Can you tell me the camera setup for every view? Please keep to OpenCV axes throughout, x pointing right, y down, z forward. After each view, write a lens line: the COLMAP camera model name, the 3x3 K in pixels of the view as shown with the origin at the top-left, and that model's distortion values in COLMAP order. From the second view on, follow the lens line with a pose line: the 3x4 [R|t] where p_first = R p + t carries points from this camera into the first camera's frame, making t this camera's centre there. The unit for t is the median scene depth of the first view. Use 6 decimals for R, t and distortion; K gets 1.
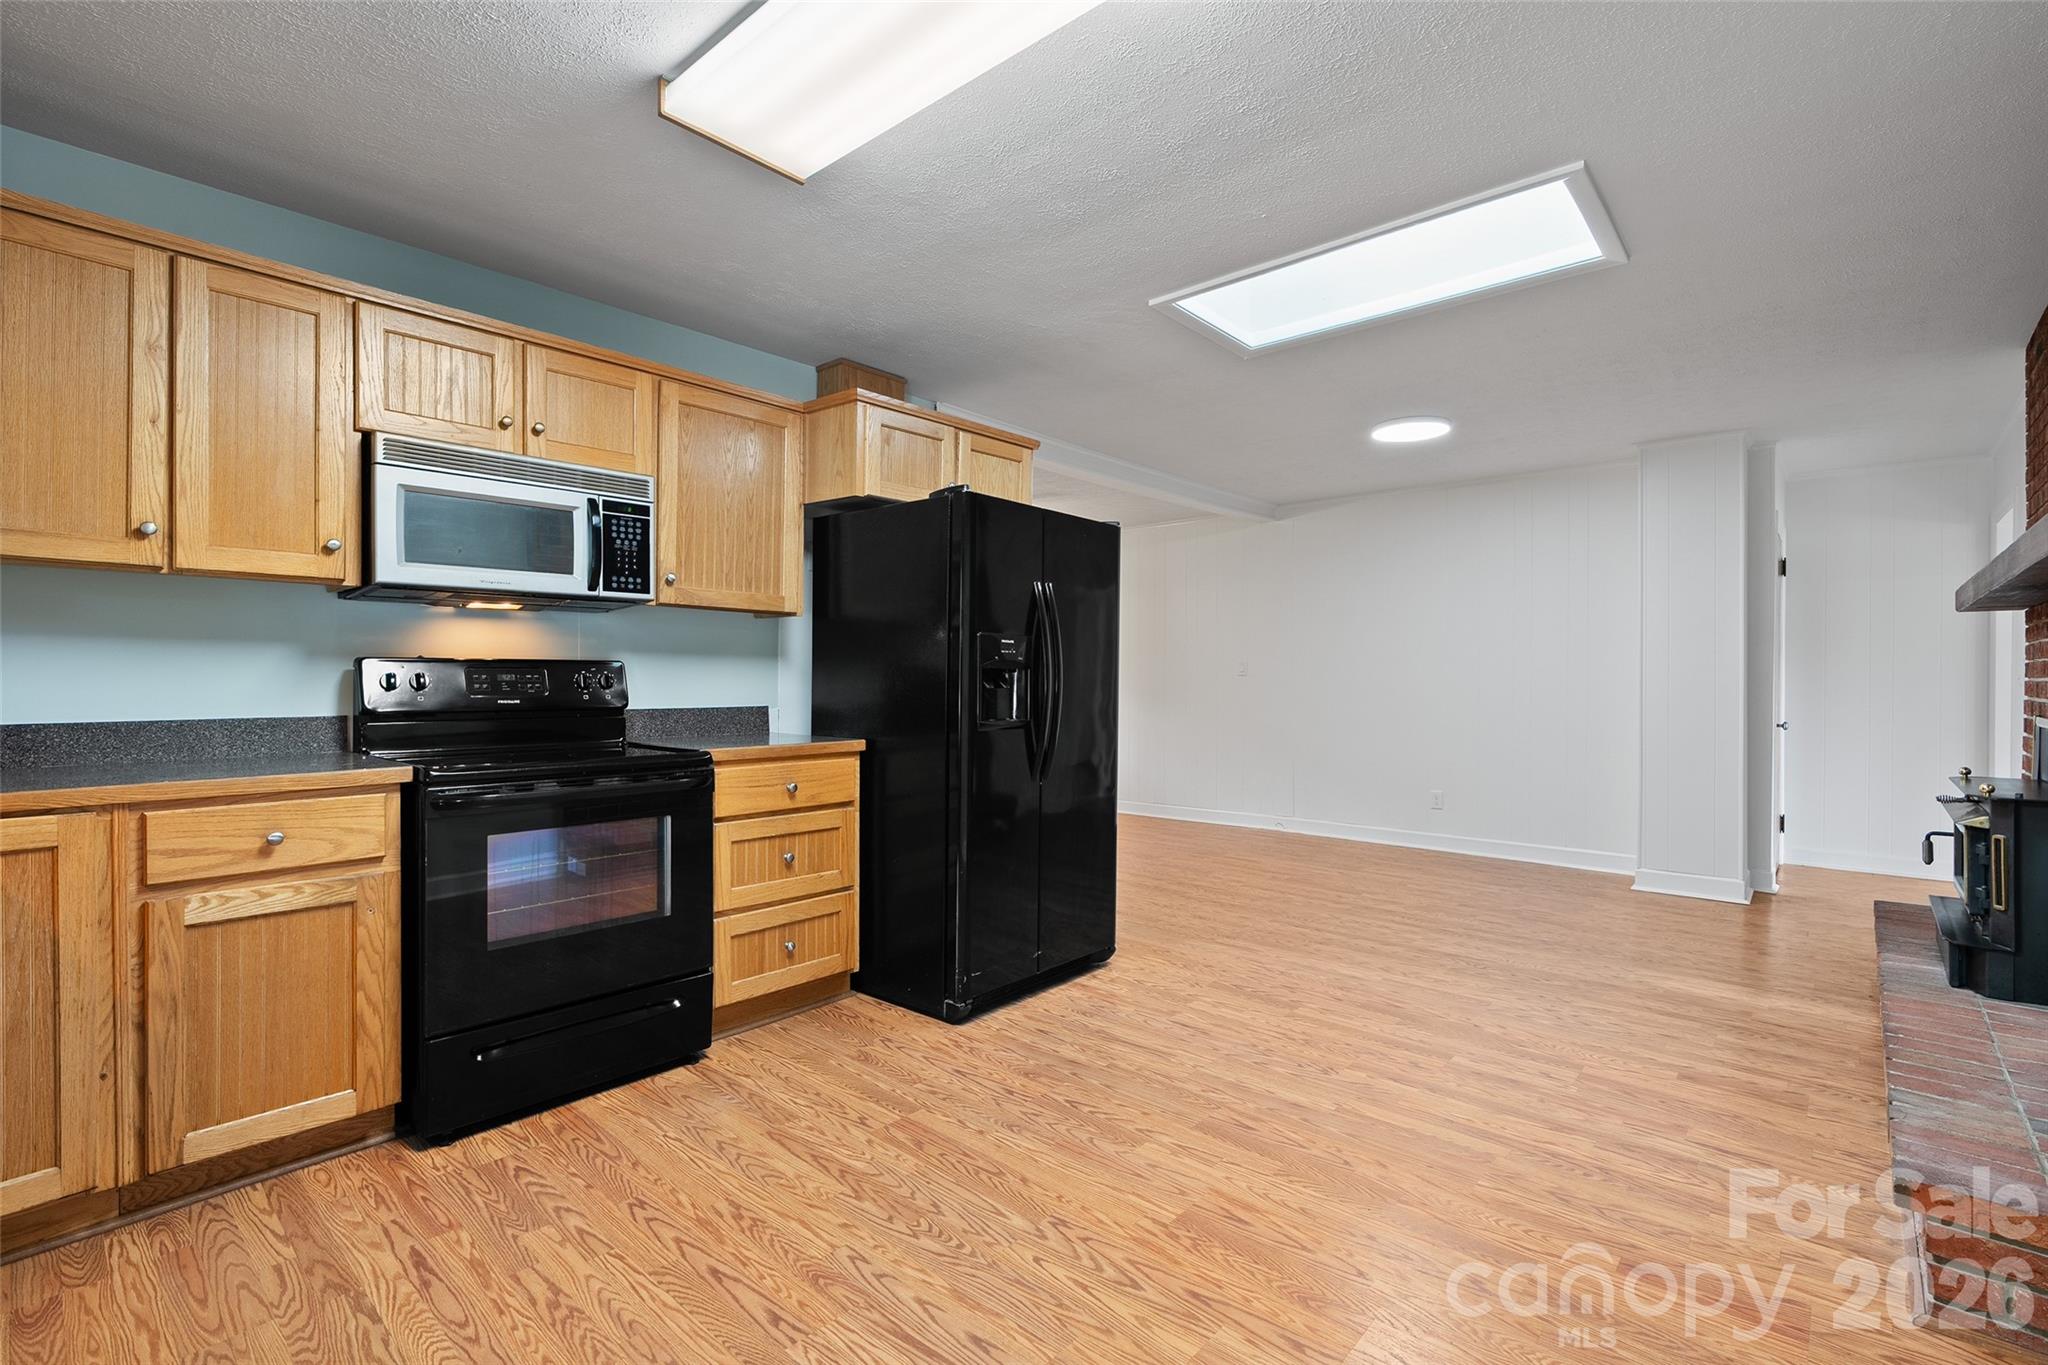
lens RADIAL K [[919.7, 0, 1017.0], [0, 919.7, 683.0], [0, 0, 1]] dist [-0.007897, 0.002032]
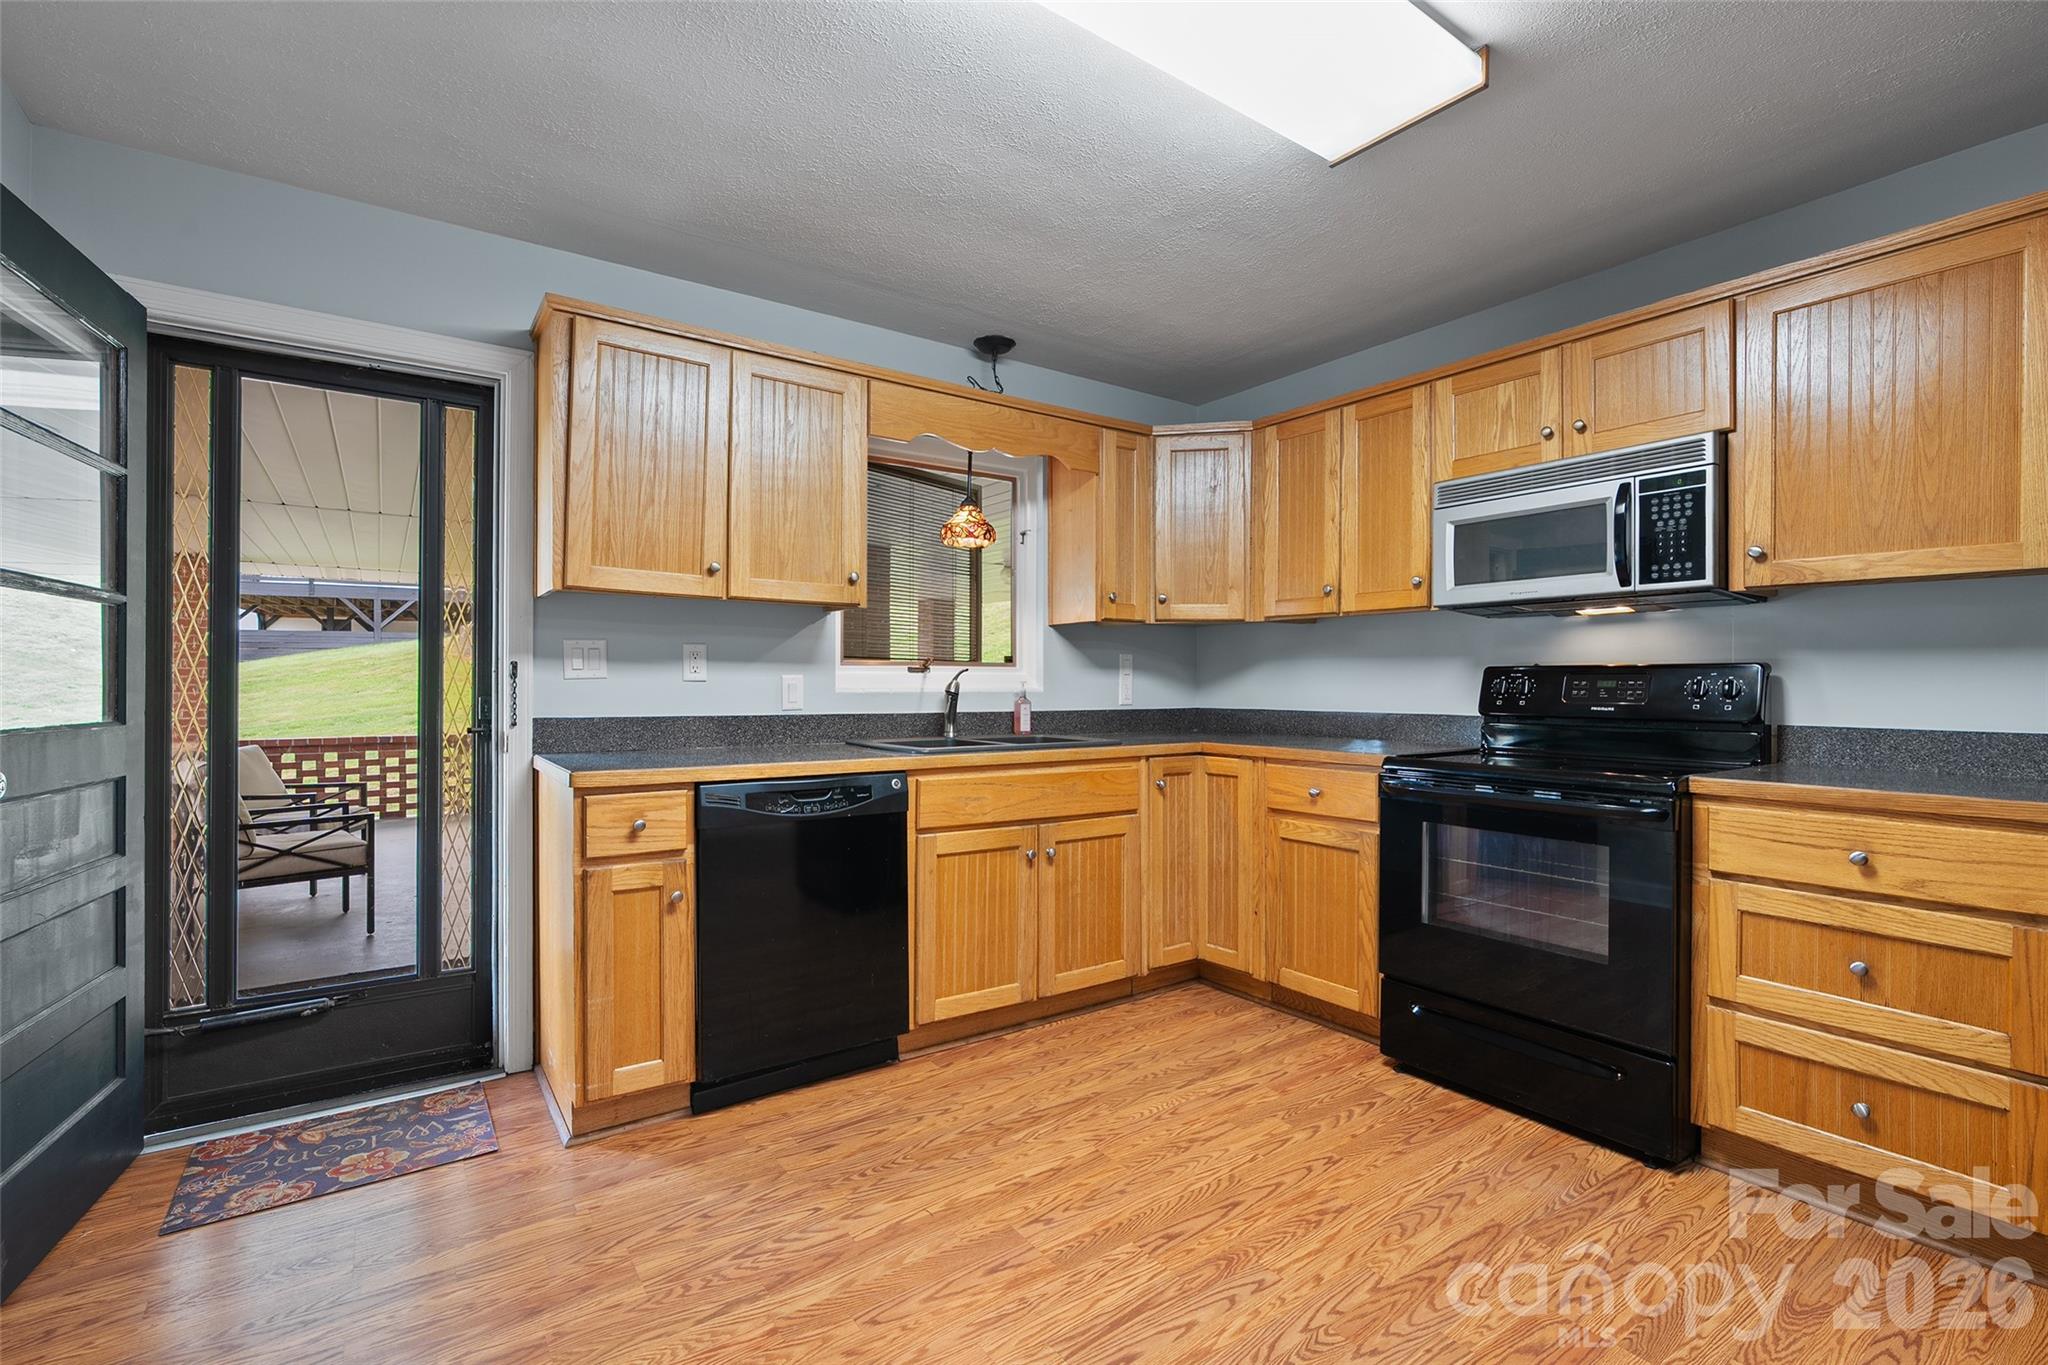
lens RADIAL K [[919.7, 0, 1024.8], [0, 919.7, 681.5], [0, 0, 1]] dist [-0.007897, 0.002032]
pose [[-0.213700, -0.004676, -0.976888, 0.526143], [-0.006263, 0.999975, -0.003416, -0.001333], [0.976879, 0.005388, -0.213724, 0.614721]]
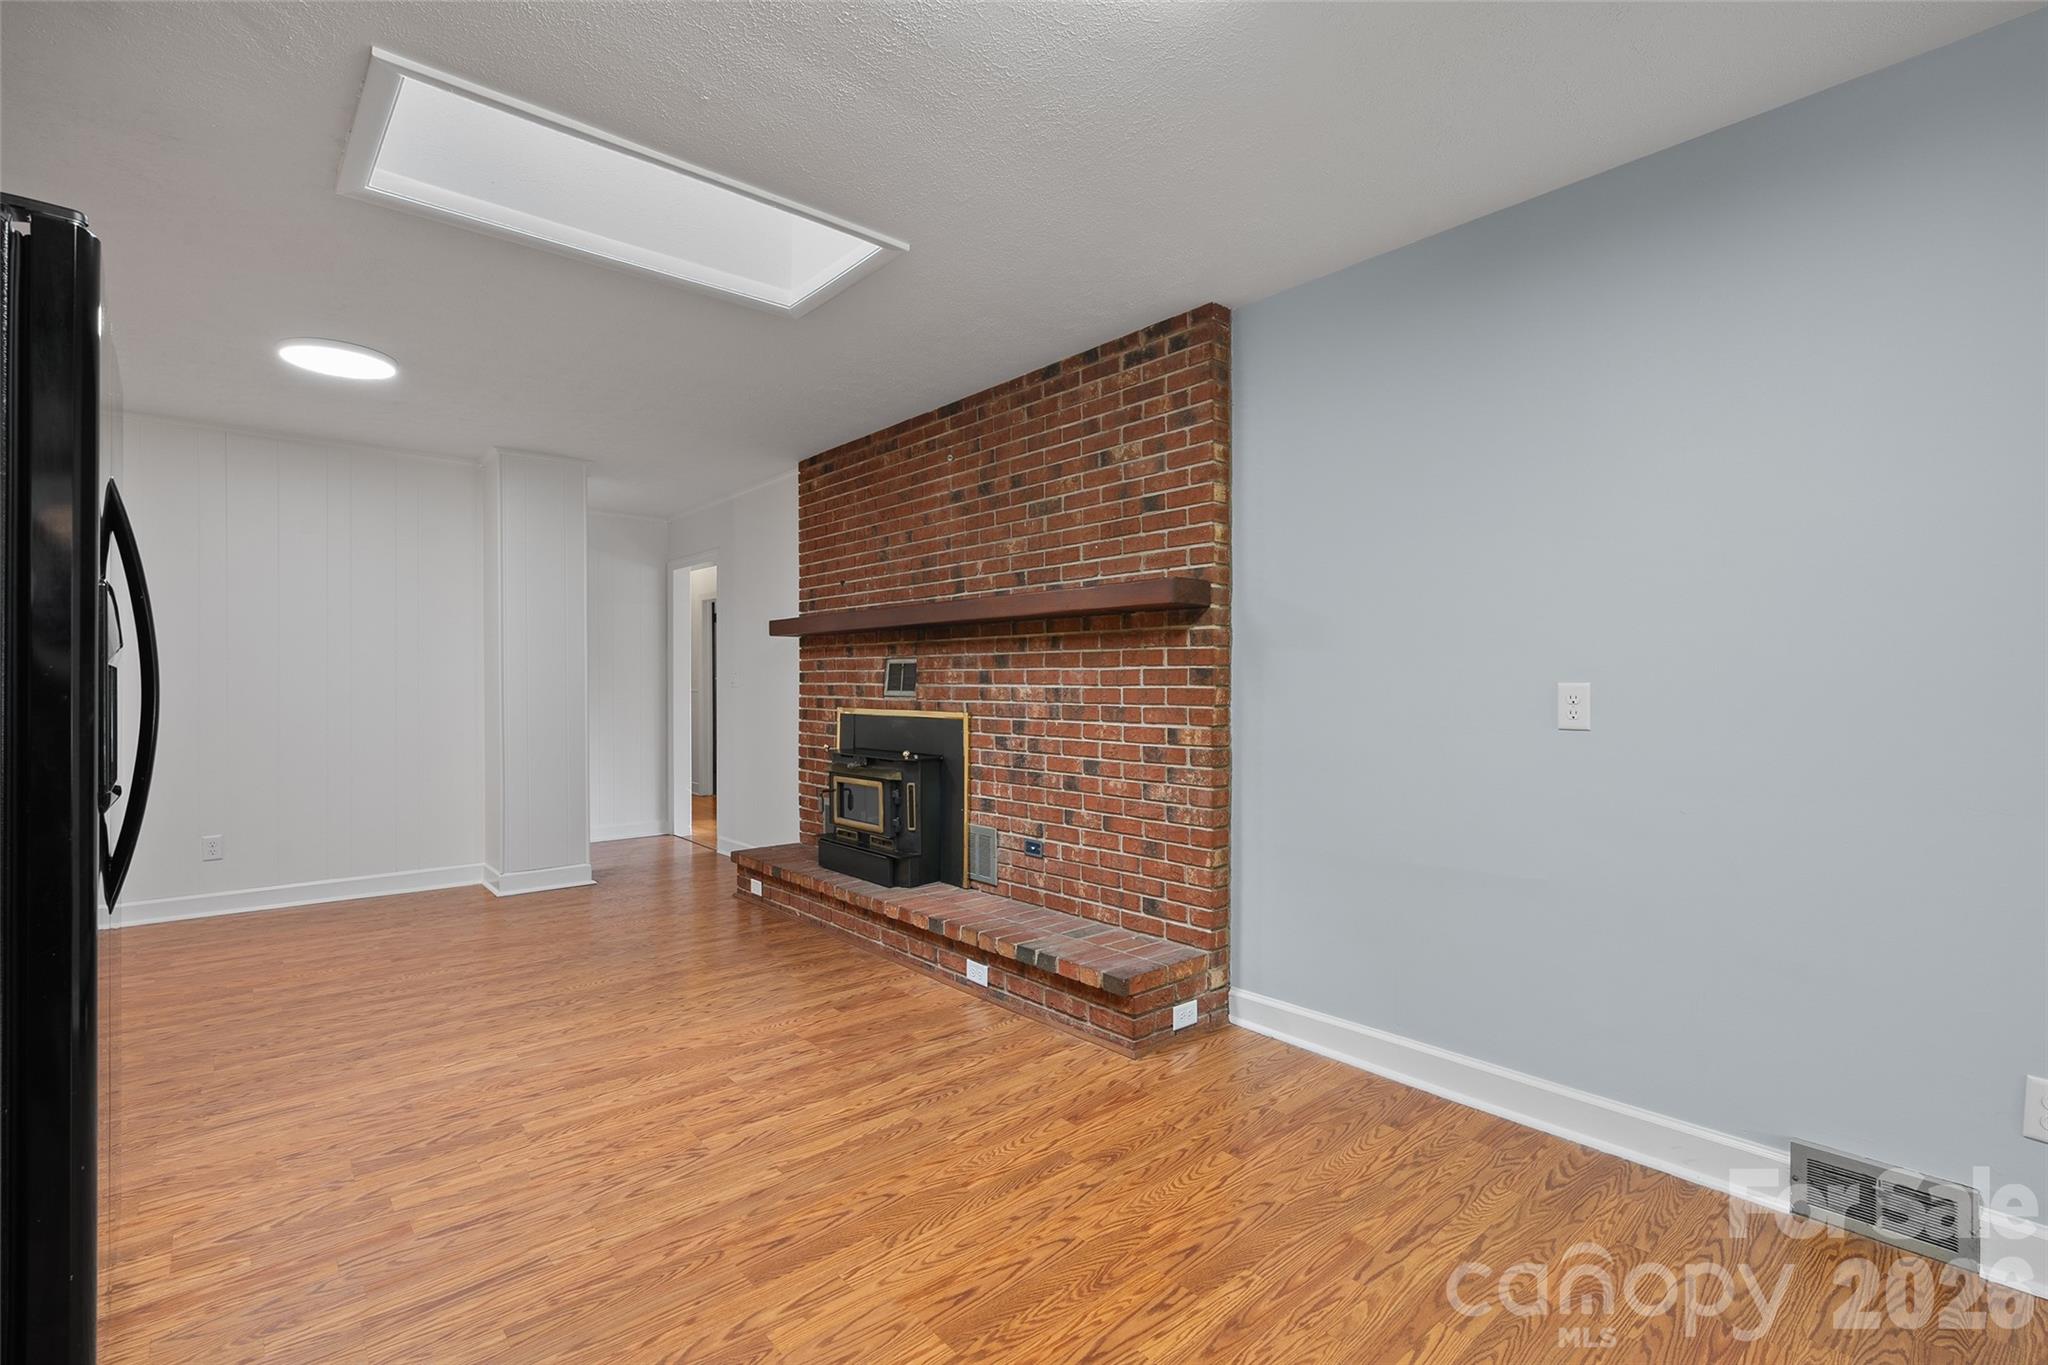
lens RADIAL K [[919.7, 0, 1017.1], [0, 919.7, 686.0], [0, 0, 1]] dist [-0.007897, 0.002032]
pose [[0.122092, -0.005148, 0.992505, -0.434290], [0.006090, 0.999972, 0.004438, -0.005641], [-0.992500, 0.005502, 0.122120, 0.576693]]
